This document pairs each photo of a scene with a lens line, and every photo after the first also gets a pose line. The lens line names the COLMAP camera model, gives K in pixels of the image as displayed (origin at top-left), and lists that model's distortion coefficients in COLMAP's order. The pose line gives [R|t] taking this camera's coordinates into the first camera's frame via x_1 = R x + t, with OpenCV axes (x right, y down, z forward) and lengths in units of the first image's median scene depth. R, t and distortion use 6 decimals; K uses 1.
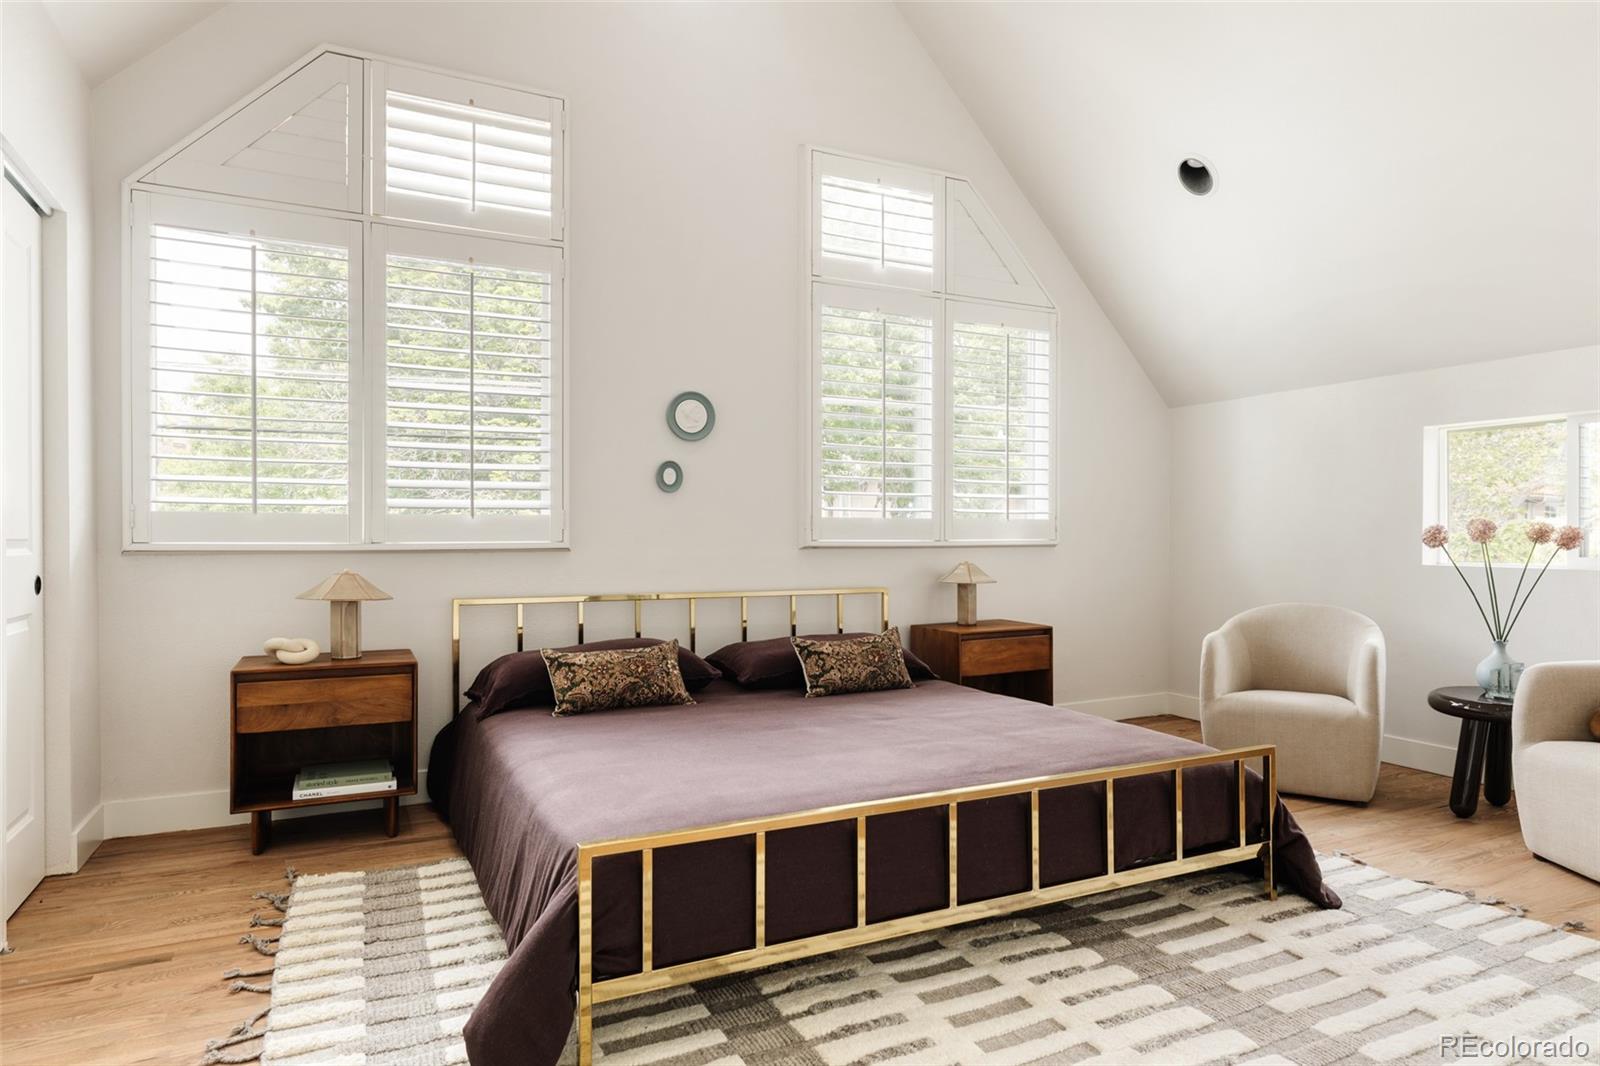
lens RADIAL K [[926.7, 0, 800.9], [0, 926.7, 532.2], [0, 0, 1]] dist [0.006971, -0.005246]
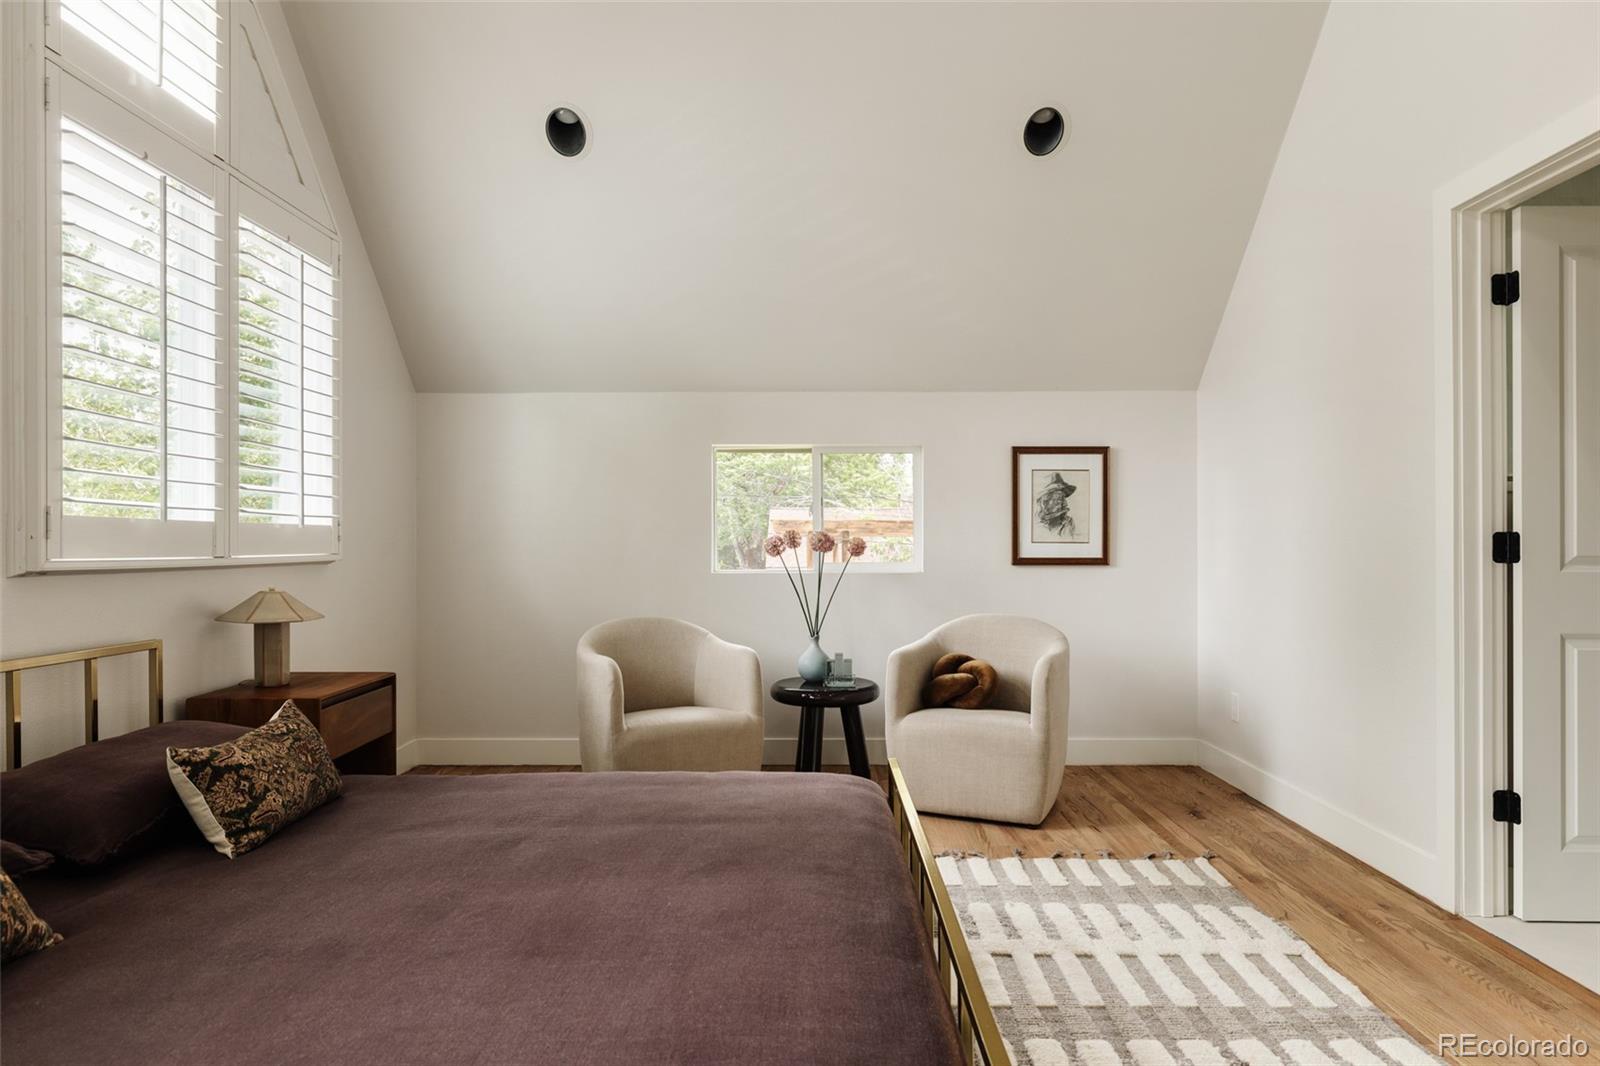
lens RADIAL K [[981.8, 0, 802.3], [0, 981.8, 537.0], [0, 0, 1]] dist [0.000251, -0.002316]
pose [[0.451440, 0.004570, 0.892290, -0.337239], [0.002686, 0.999975, -0.006480, 0.001358], [-0.892297, 0.005322, 0.451417, 0.446689]]
